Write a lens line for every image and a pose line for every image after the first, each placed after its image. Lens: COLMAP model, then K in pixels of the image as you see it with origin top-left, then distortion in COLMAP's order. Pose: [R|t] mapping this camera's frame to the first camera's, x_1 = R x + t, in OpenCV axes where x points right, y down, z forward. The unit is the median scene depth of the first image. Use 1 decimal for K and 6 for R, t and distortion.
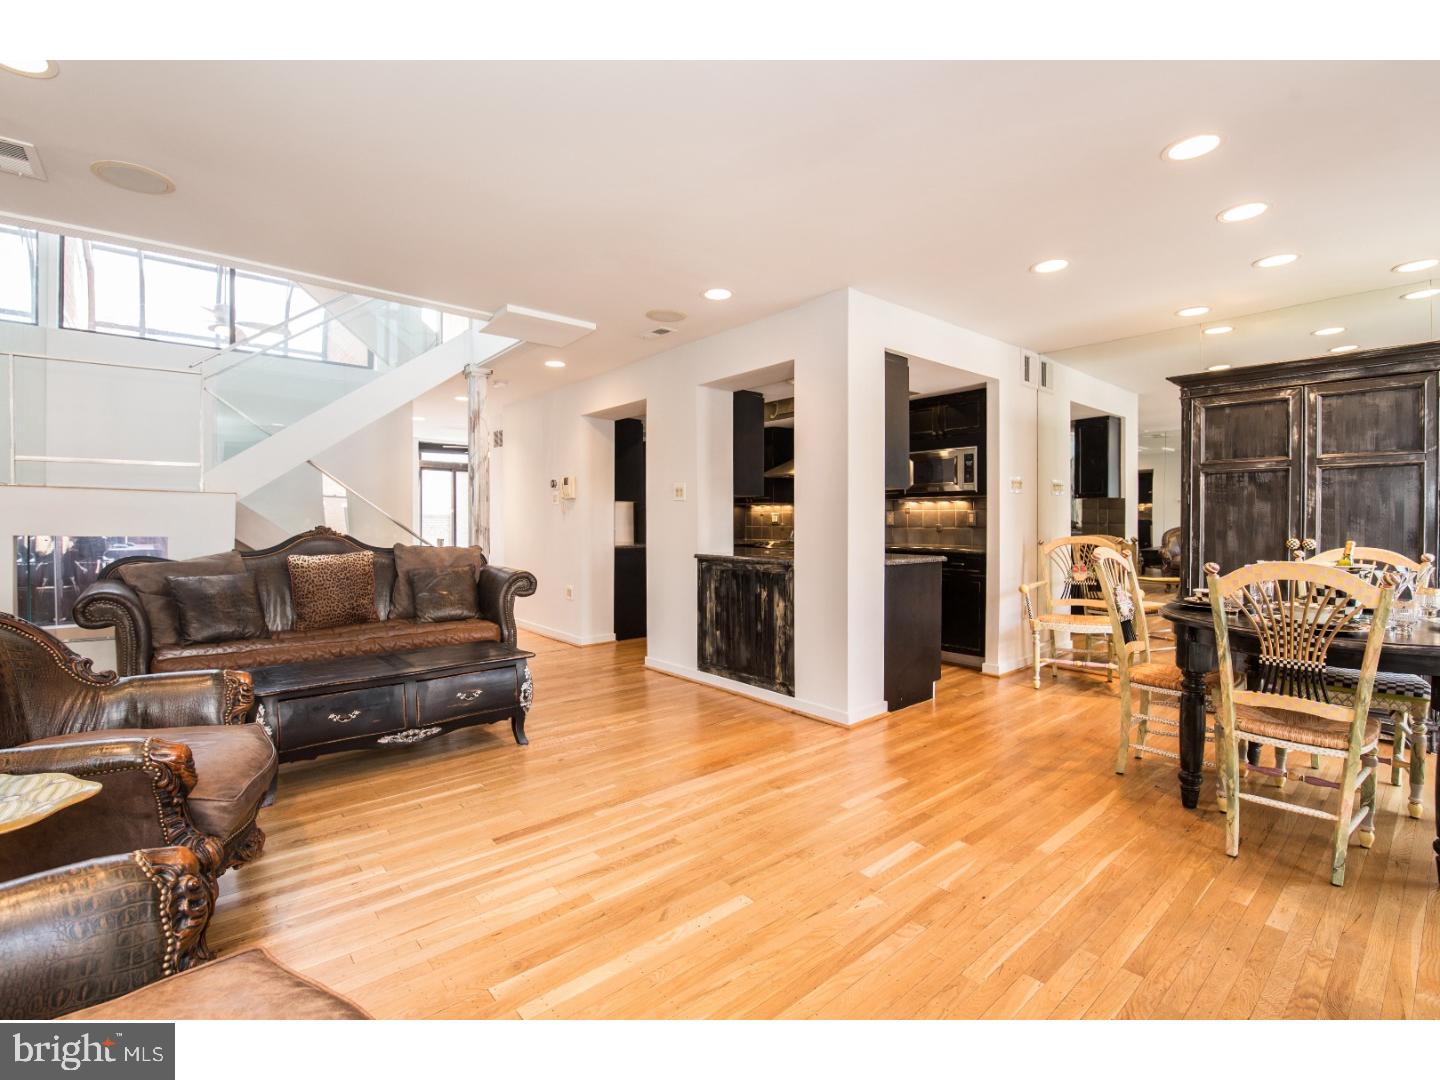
lens RADIAL K [[652.9, 0, 711.4], [0, 652.9, 528.4], [0, 0, 1]] dist [0.004650, -0.000082]
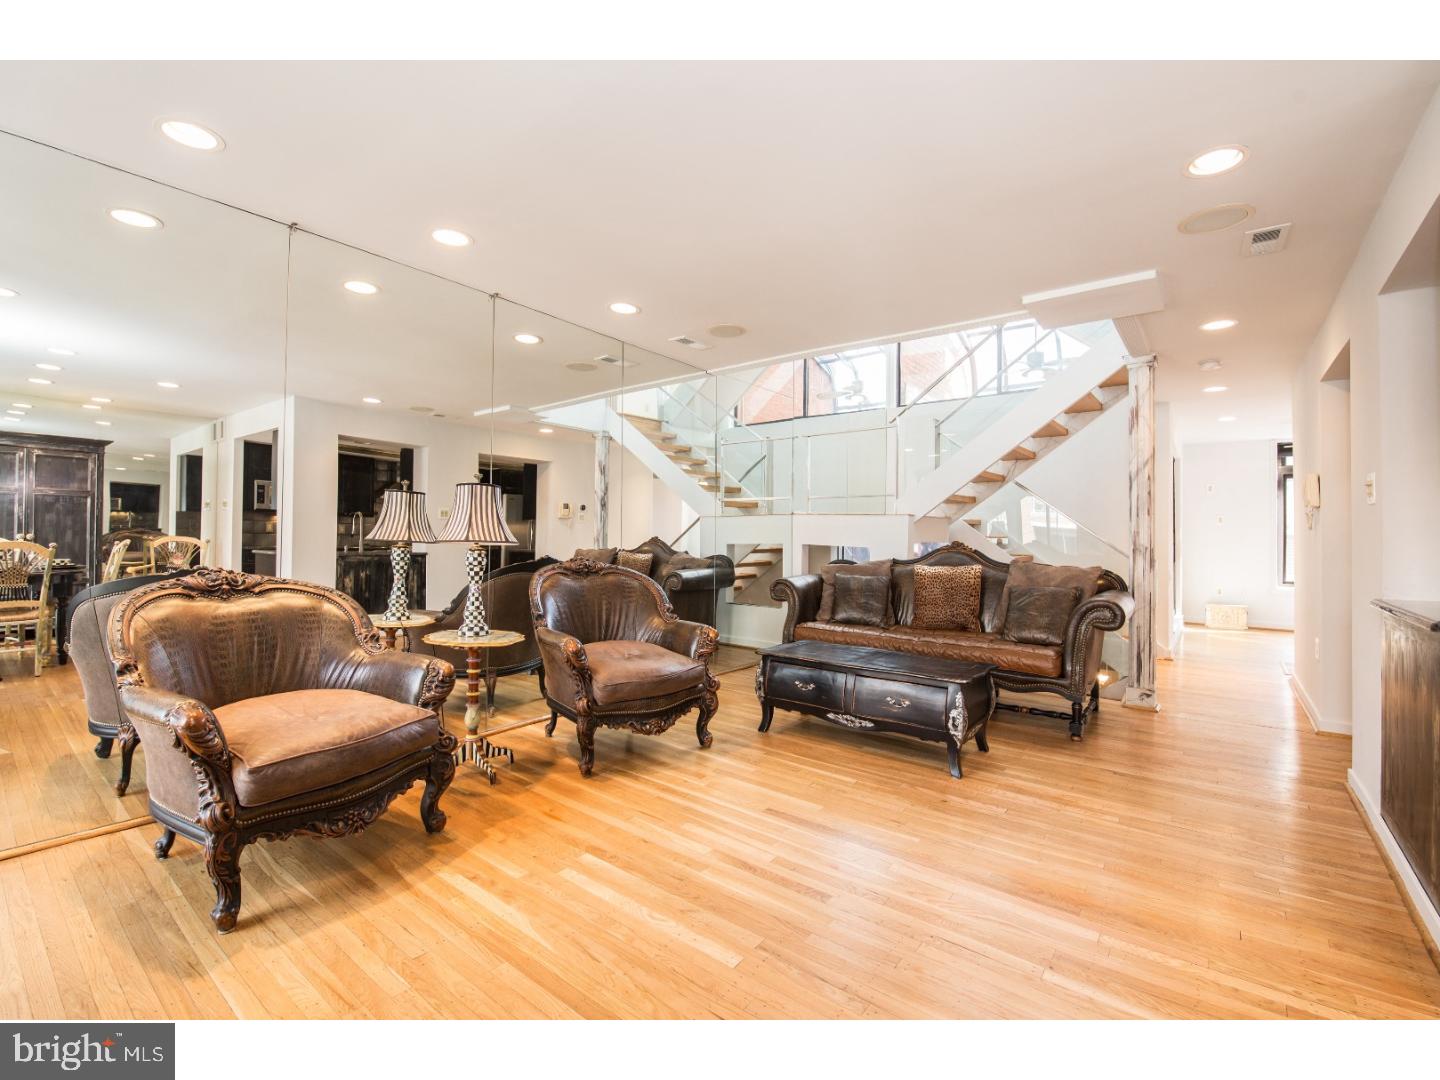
lens RADIAL K [[652.9, 0, 730.0], [0, 652.9, 536.6], [0, 0, 1]] dist [0.004650, -0.000082]
pose [[0.200894, 0.005172, -0.979599, 0.479894], [-0.022446, 0.999748, 0.000675, -0.004148], [0.979356, 0.021853, 0.200959, 0.420448]]
